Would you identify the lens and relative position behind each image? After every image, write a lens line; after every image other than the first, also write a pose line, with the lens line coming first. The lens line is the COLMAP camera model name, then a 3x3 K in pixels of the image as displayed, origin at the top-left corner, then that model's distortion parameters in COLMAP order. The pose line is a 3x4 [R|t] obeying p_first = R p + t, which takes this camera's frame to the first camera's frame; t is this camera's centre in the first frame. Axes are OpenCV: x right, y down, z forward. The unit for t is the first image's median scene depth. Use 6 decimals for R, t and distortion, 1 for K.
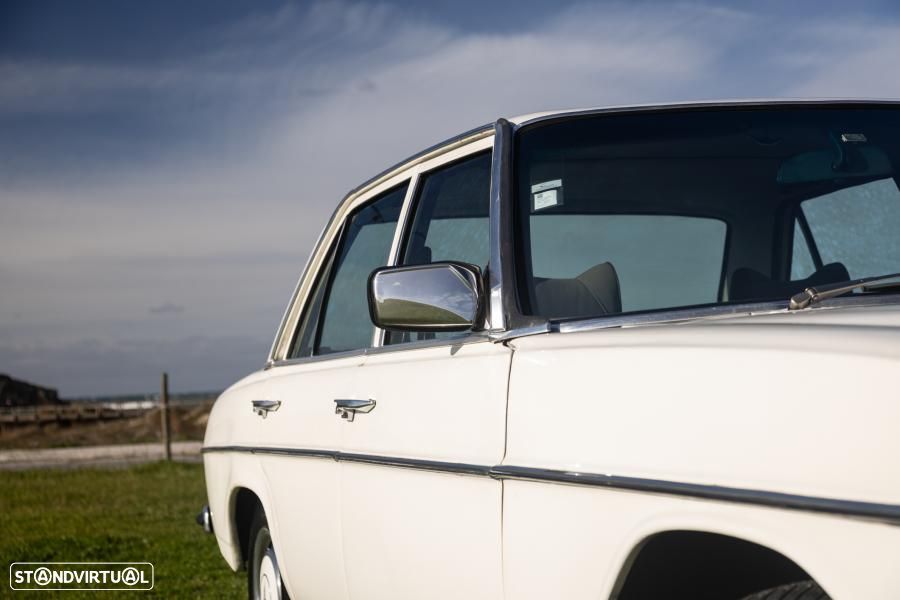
lens RADIAL K [[1677.4, 0, 450.0], [0, 1677.4, 300.0], [0, 0, 1]] dist [0.023071, 0.021626]
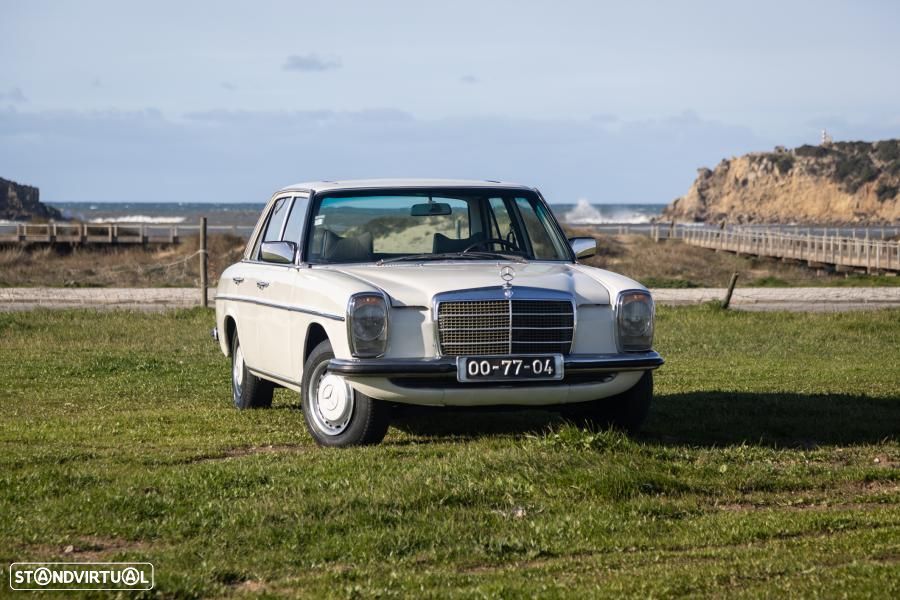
lens RADIAL K [[2469.5, 0, 450.0], [0, 2469.5, 300.0], [0, 0, 1]] dist [0.020710, 0.249863]
pose [[0.996310, 0.050304, -0.069539, 0.249785], [-0.044291, 0.995357, 0.085458, -0.127511], [0.073515, -0.082063, 0.993912, -1.408991]]
